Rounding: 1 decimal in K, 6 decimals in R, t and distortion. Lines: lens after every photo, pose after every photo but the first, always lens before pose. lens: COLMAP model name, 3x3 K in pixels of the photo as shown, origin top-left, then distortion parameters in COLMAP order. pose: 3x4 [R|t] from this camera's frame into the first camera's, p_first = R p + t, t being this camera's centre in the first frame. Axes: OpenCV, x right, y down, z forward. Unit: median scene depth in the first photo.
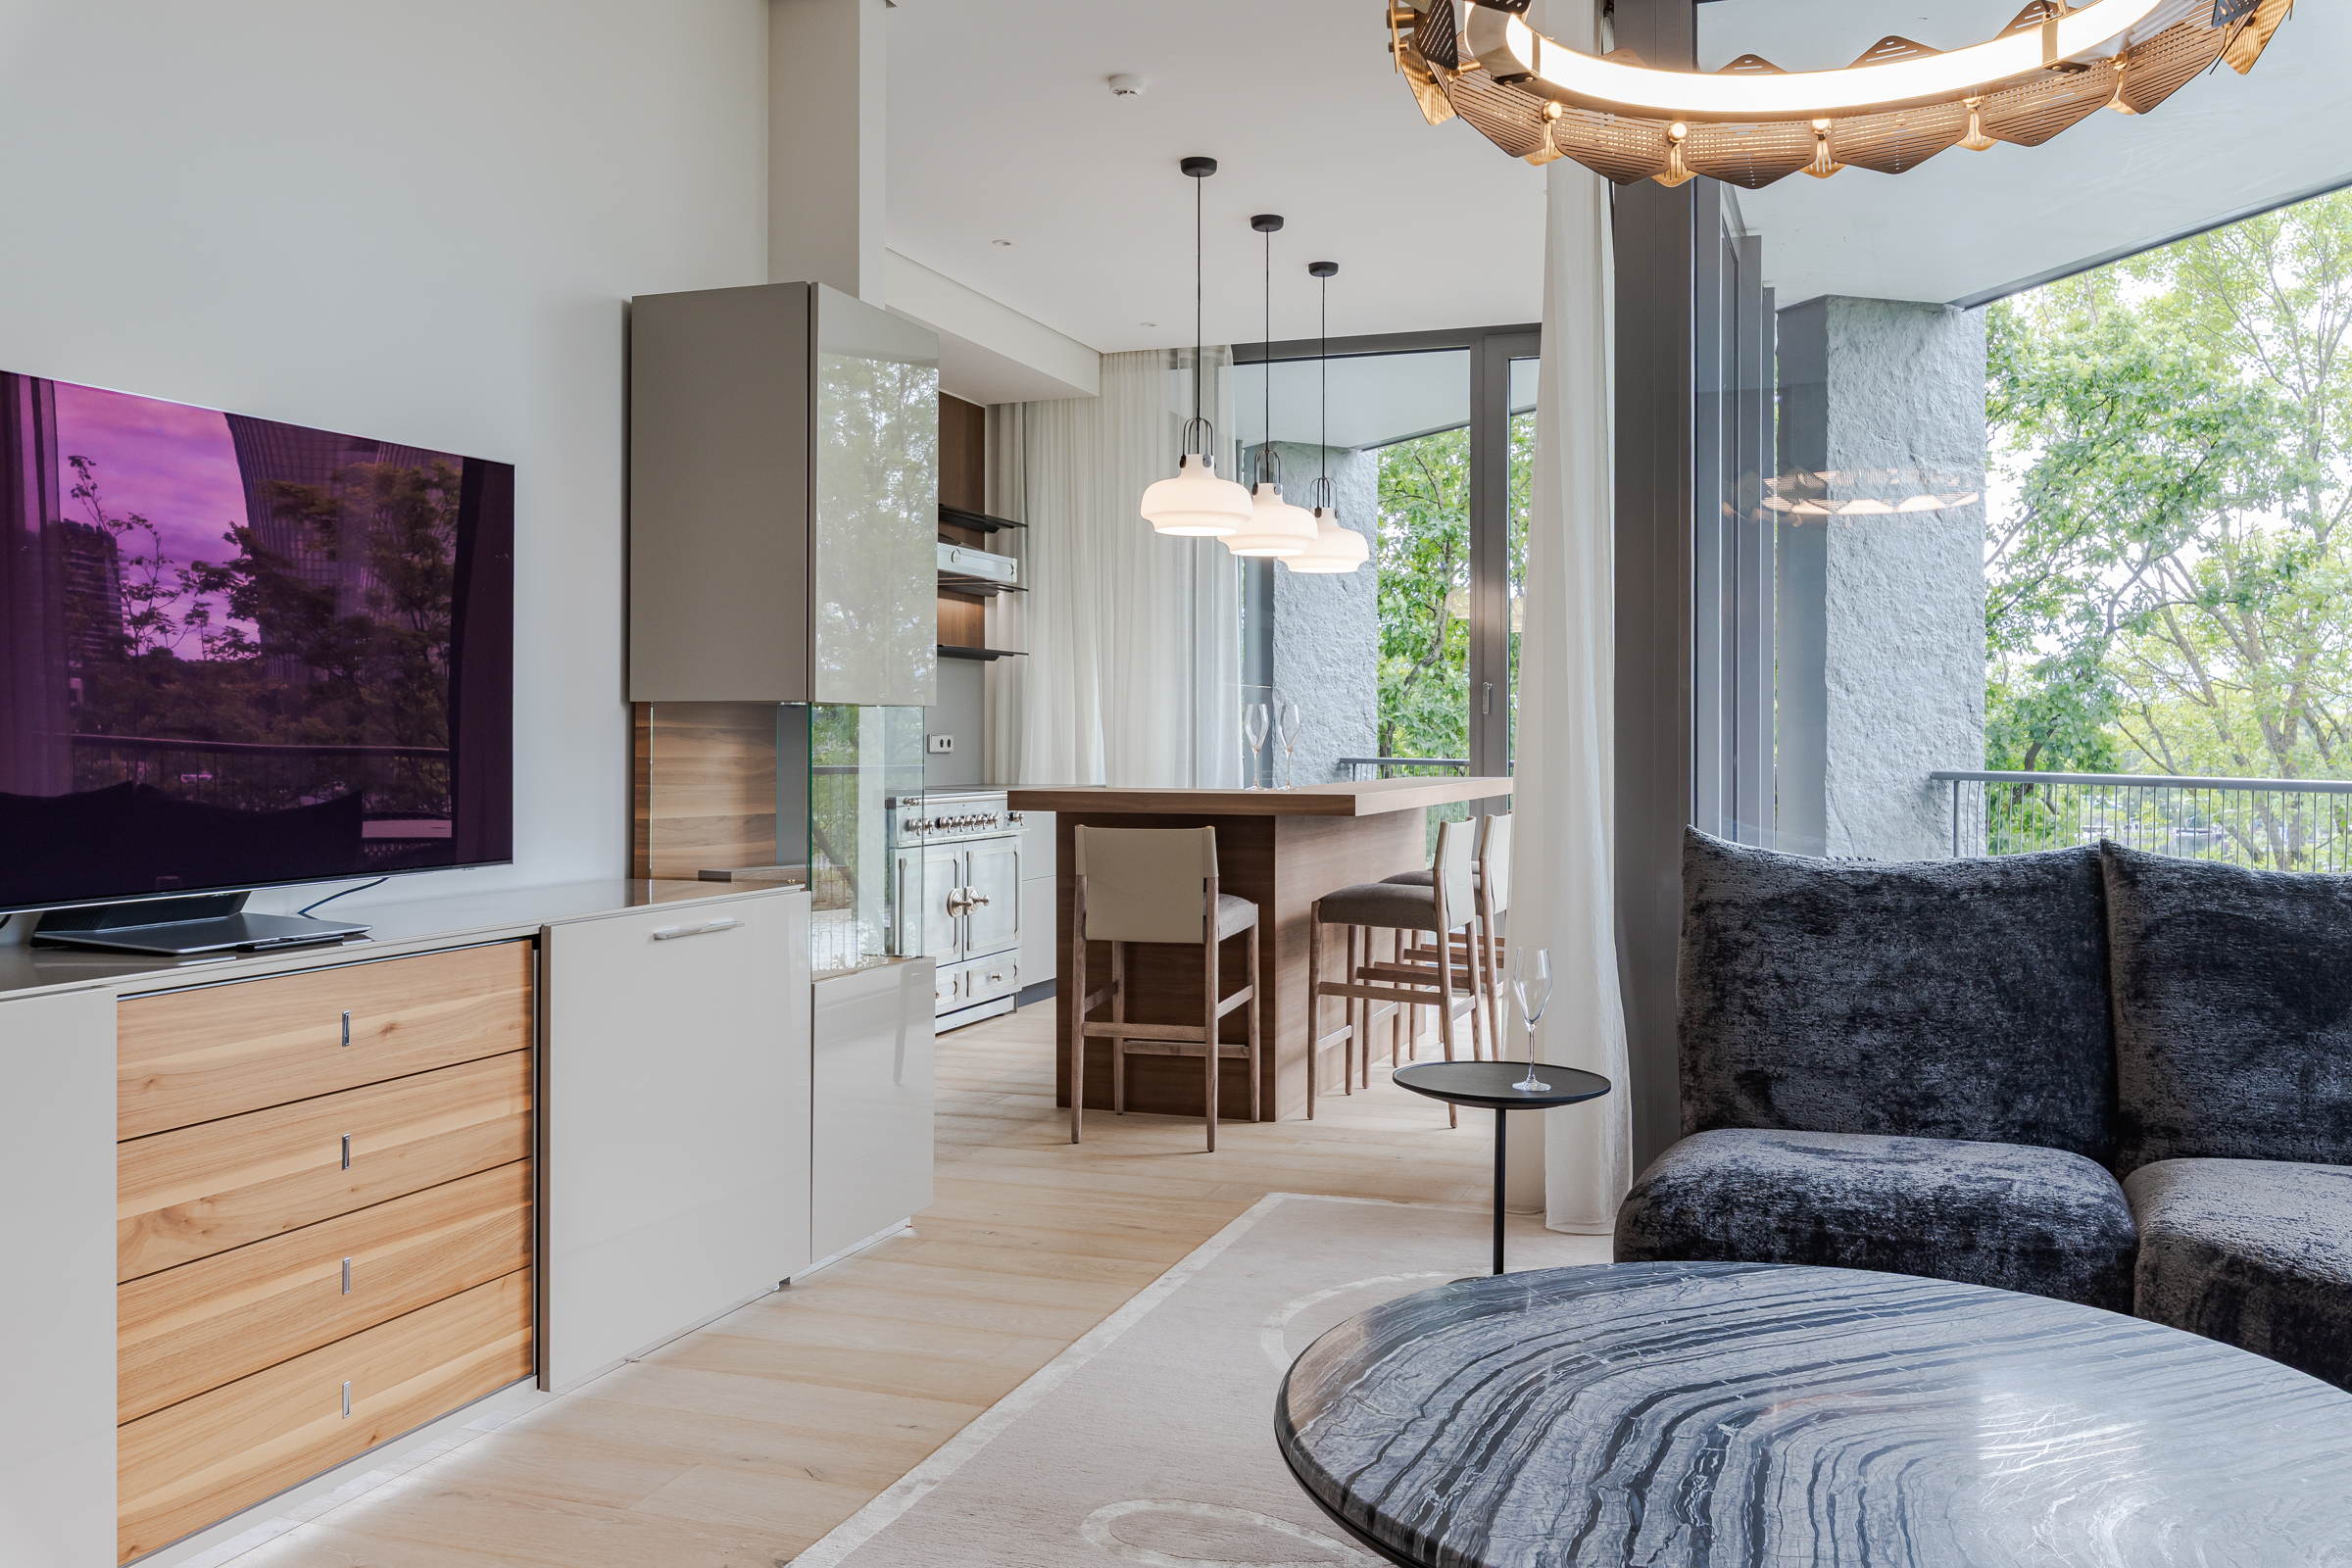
lens RADIAL K [[1952.9, 0, 1195.3], [0, 1952.9, 757.7], [0, 0, 1]] dist [0.011411, -0.022349]
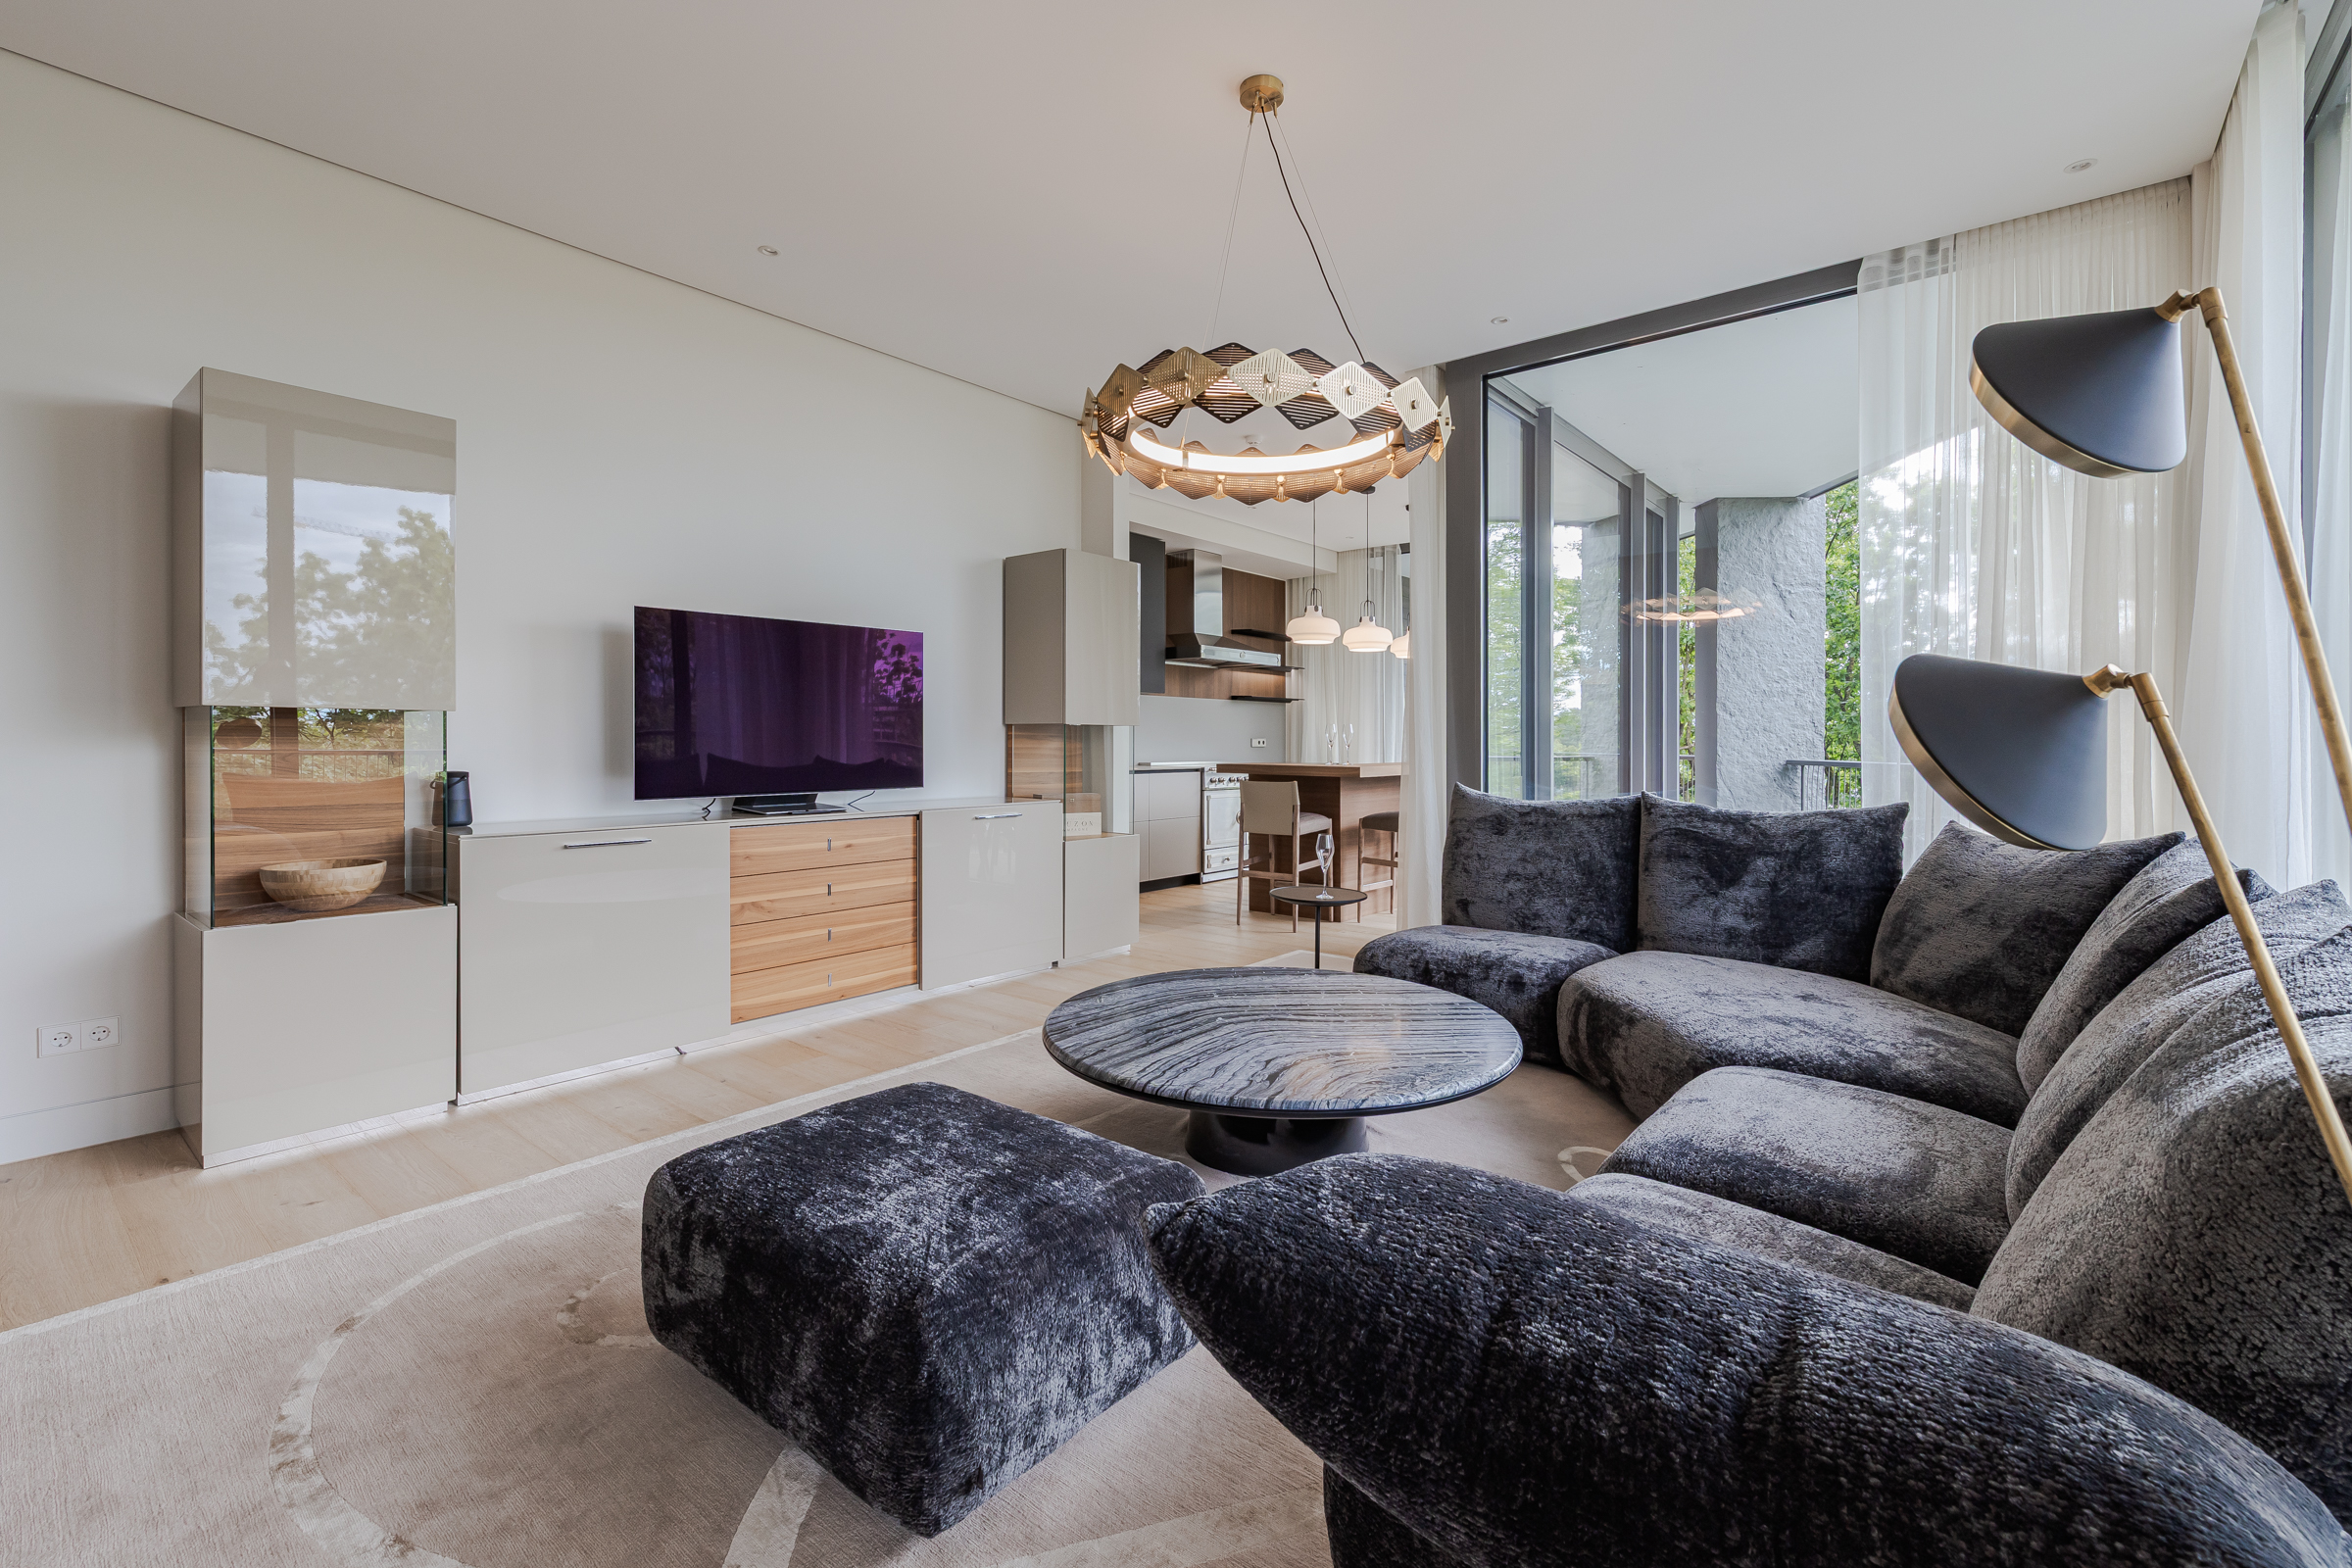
lens RADIAL K [[1017.3, 0, 1186.1], [0, 1017.3, 752.3], [0, 0, 1]] dist [0.004499, -0.001990]
pose [[0.940570, 0.006152, -0.339545, 0.341226], [-0.005885, 0.999981, 0.001818, 0.002734], [0.339550, 0.000288, 0.940588, -0.112781]]
